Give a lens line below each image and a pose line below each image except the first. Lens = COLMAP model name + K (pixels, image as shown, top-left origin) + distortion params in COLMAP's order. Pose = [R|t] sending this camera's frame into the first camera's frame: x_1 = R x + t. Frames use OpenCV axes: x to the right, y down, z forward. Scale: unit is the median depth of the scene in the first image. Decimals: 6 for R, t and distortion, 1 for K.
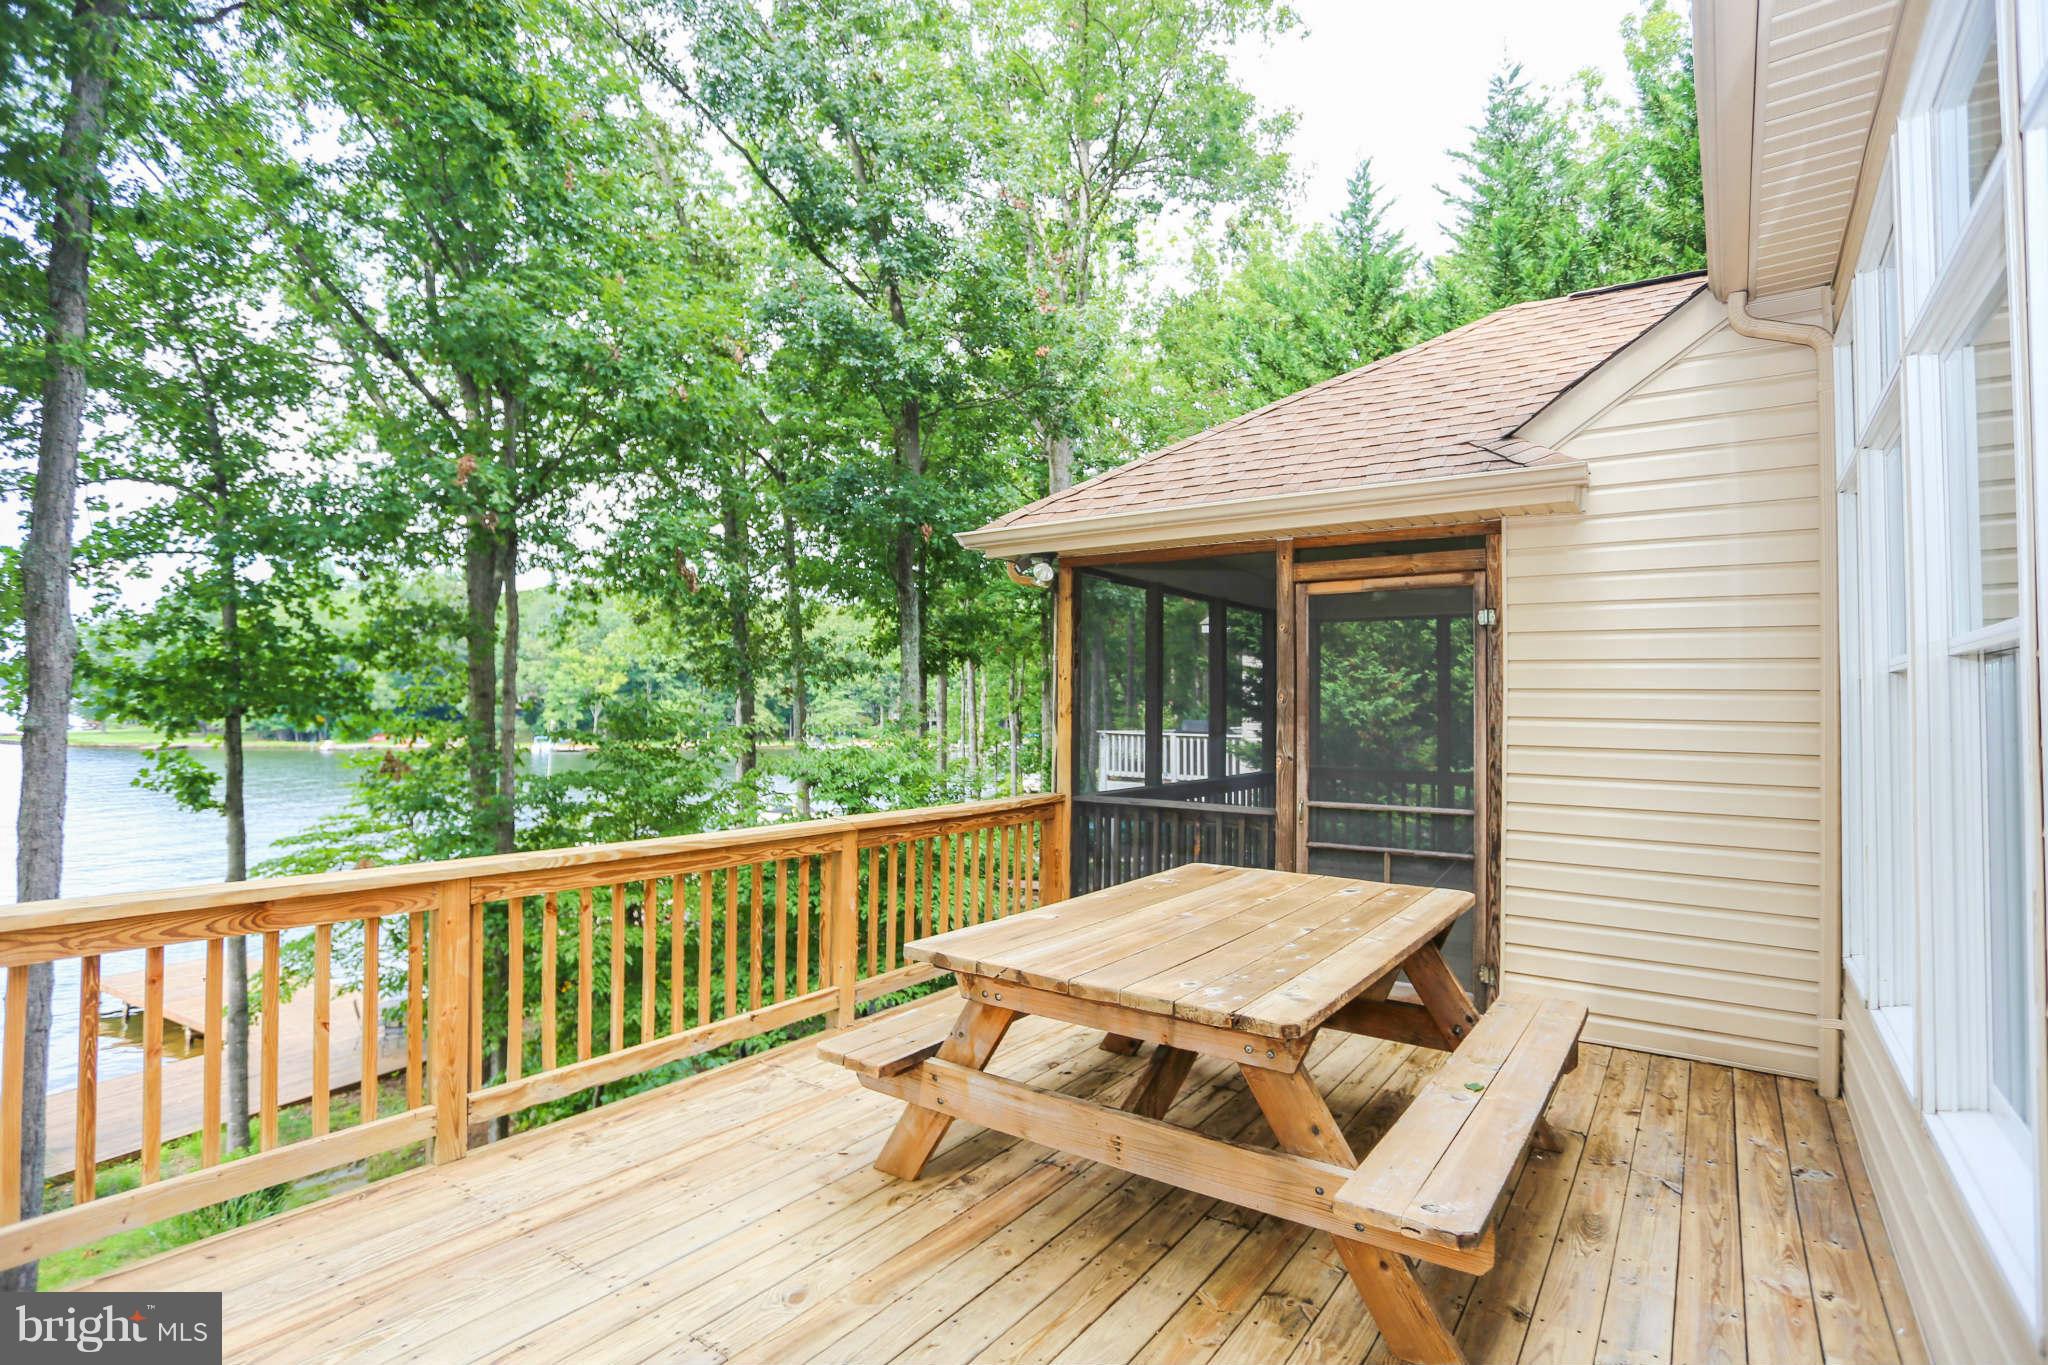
lens RADIAL K [[994.6, 0, 1027.1], [0, 994.6, 677.8], [0, 0, 1]] dist [-0.051653, 0.017296]
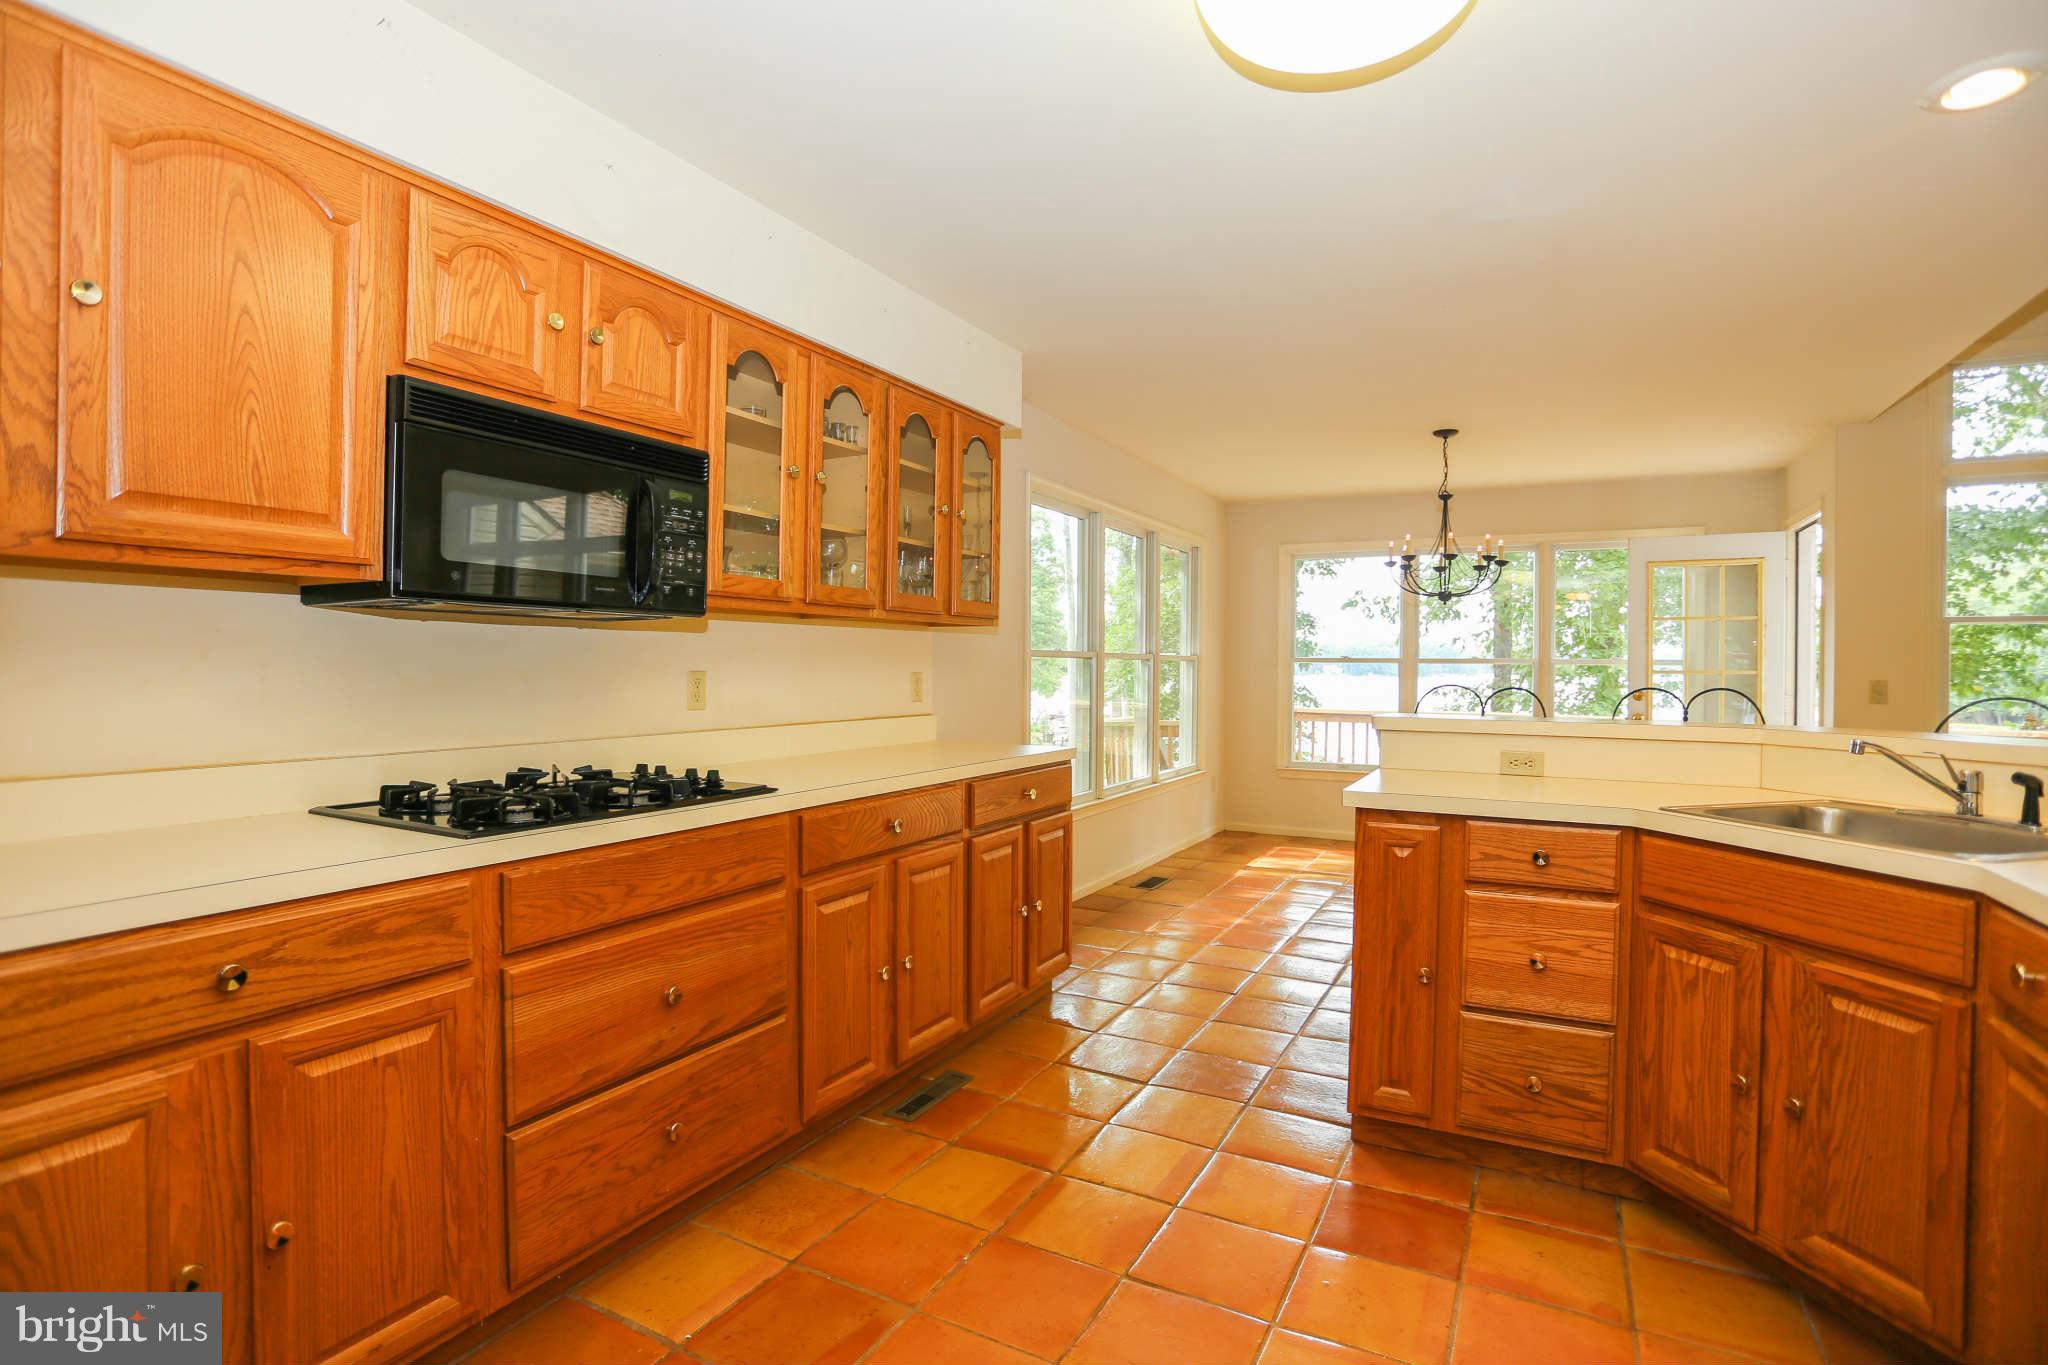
lens RADIAL K [[994.6, 0, 1018.9], [0, 994.6, 669.5], [0, 0, 1]] dist [-0.051653, 0.017296]
pose [[0.126295, 0.005618, -0.991977, 0.288309], [0.010592, 0.999919, 0.007012, -0.002918], [0.991936, -0.011392, 0.126225, -0.313104]]
